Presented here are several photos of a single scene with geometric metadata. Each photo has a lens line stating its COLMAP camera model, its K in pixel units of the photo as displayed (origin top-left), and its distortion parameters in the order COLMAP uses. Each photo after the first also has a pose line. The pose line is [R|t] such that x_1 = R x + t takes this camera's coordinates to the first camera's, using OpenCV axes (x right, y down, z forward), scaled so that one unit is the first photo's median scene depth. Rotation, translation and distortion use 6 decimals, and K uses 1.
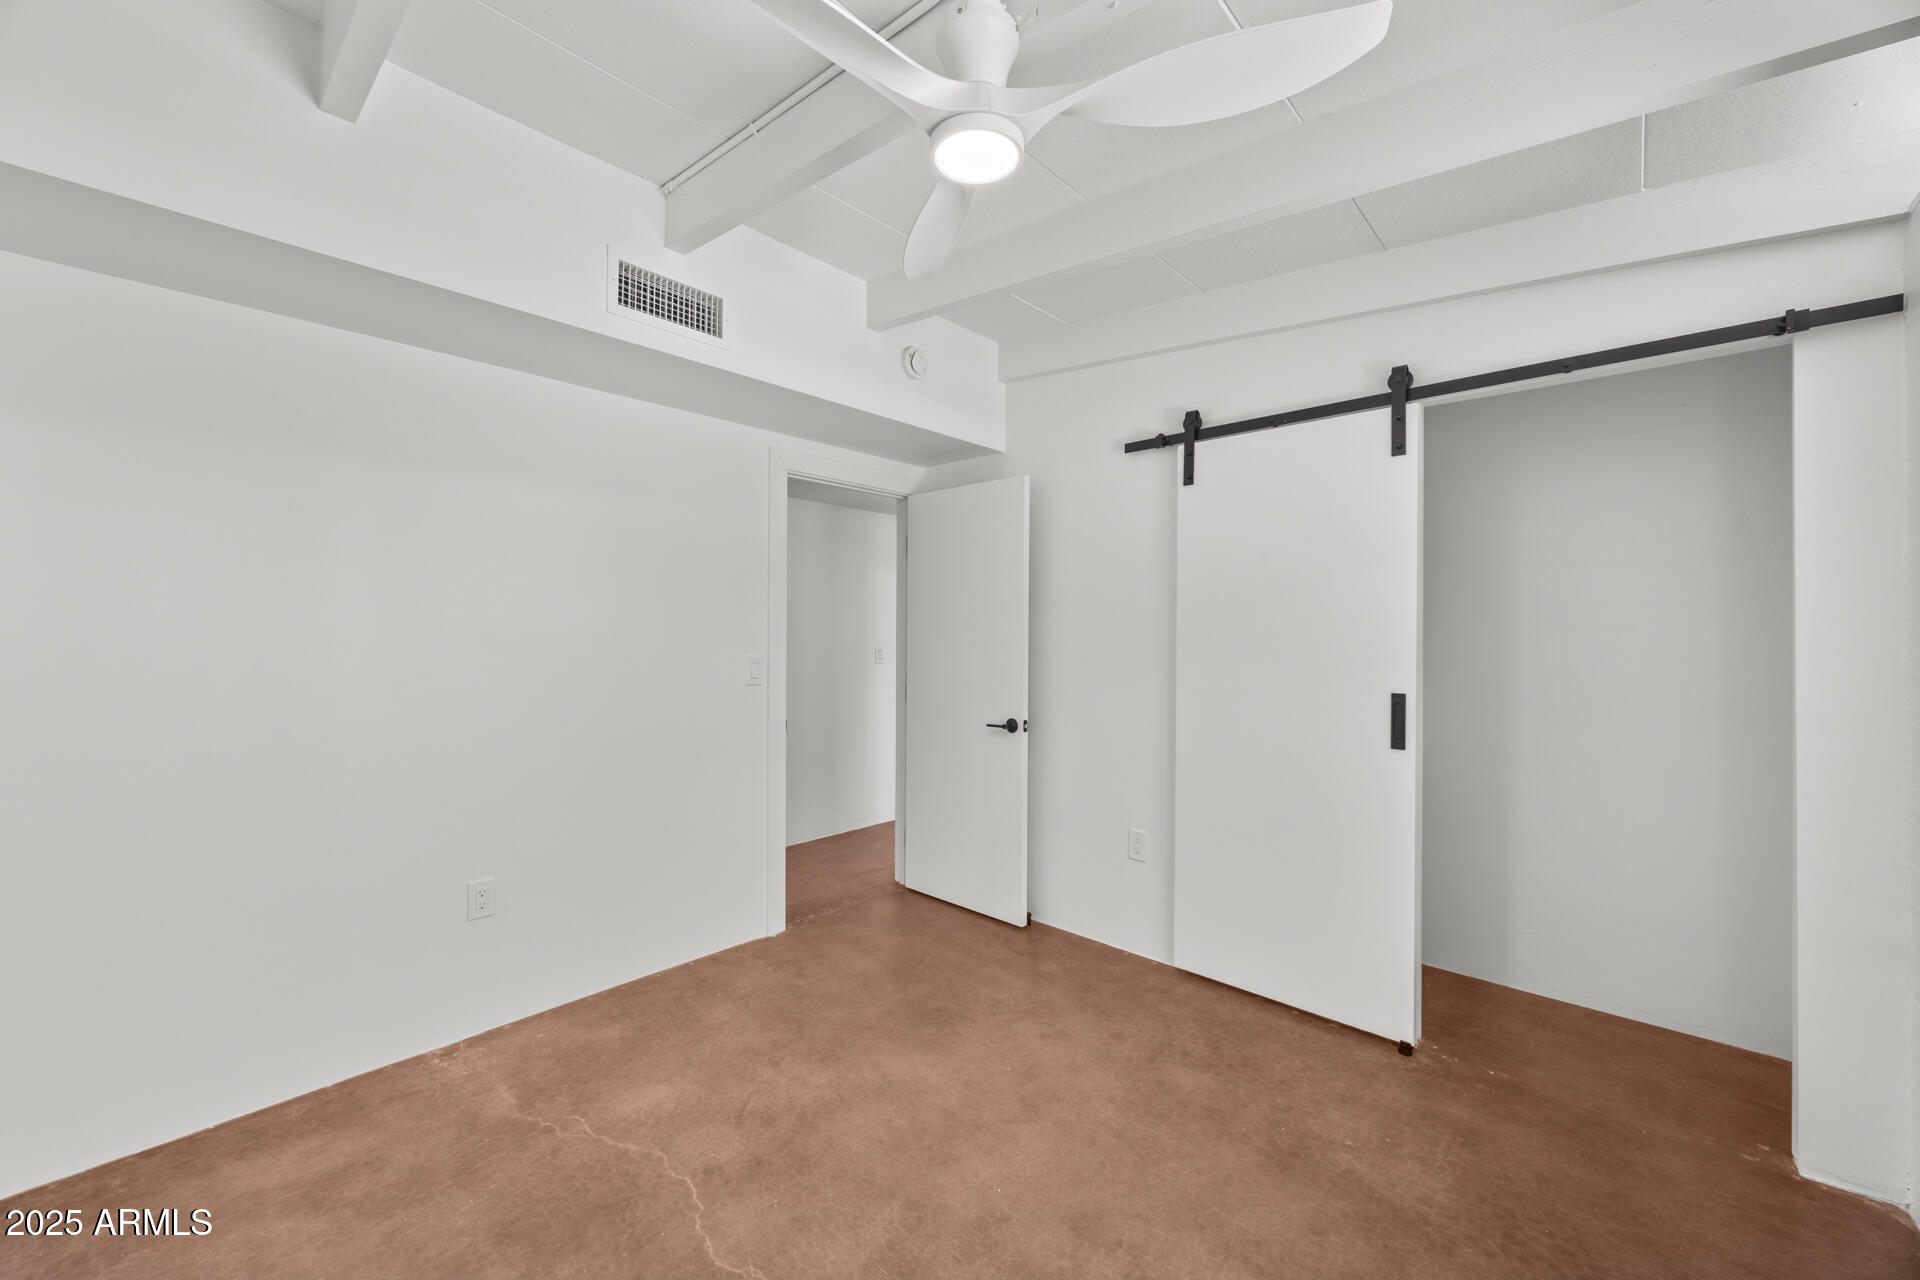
lens RADIAL K [[751.3, 0, 960.1], [0, 751.3, 635.5], [0, 0, 1]] dist [-0.001499, -0.000195]
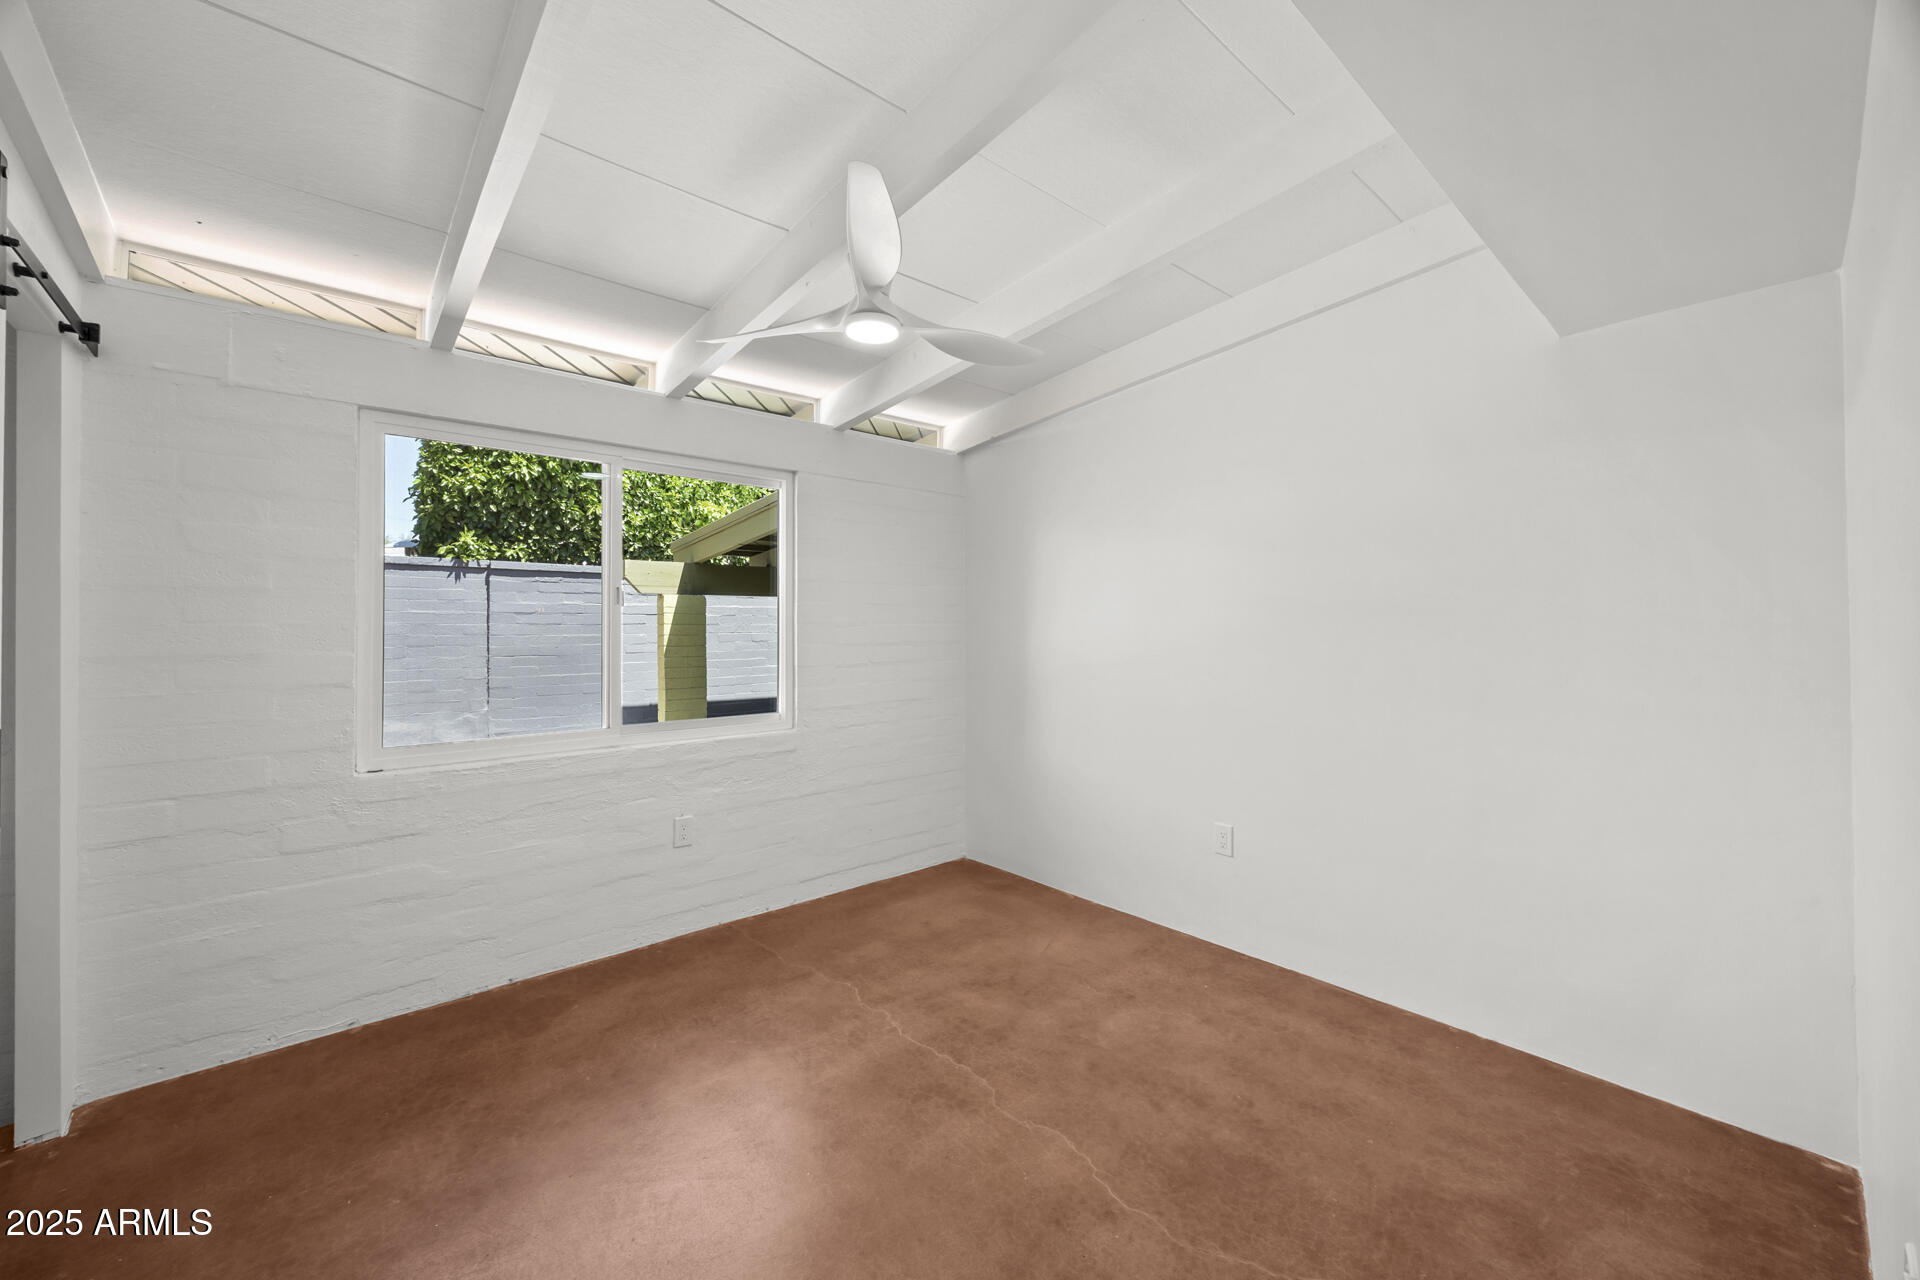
lens RADIAL K [[751.3, 0, 959.0], [0, 751.3, 628.4], [0, 0, 1]] dist [-0.001499, -0.000195]
pose [[-0.994838, -0.001059, 0.101469, -0.253500], [0.000343, 0.999905, 0.013800, -0.012703], [-0.101473, 0.013764, -0.994743, 1.982394]]
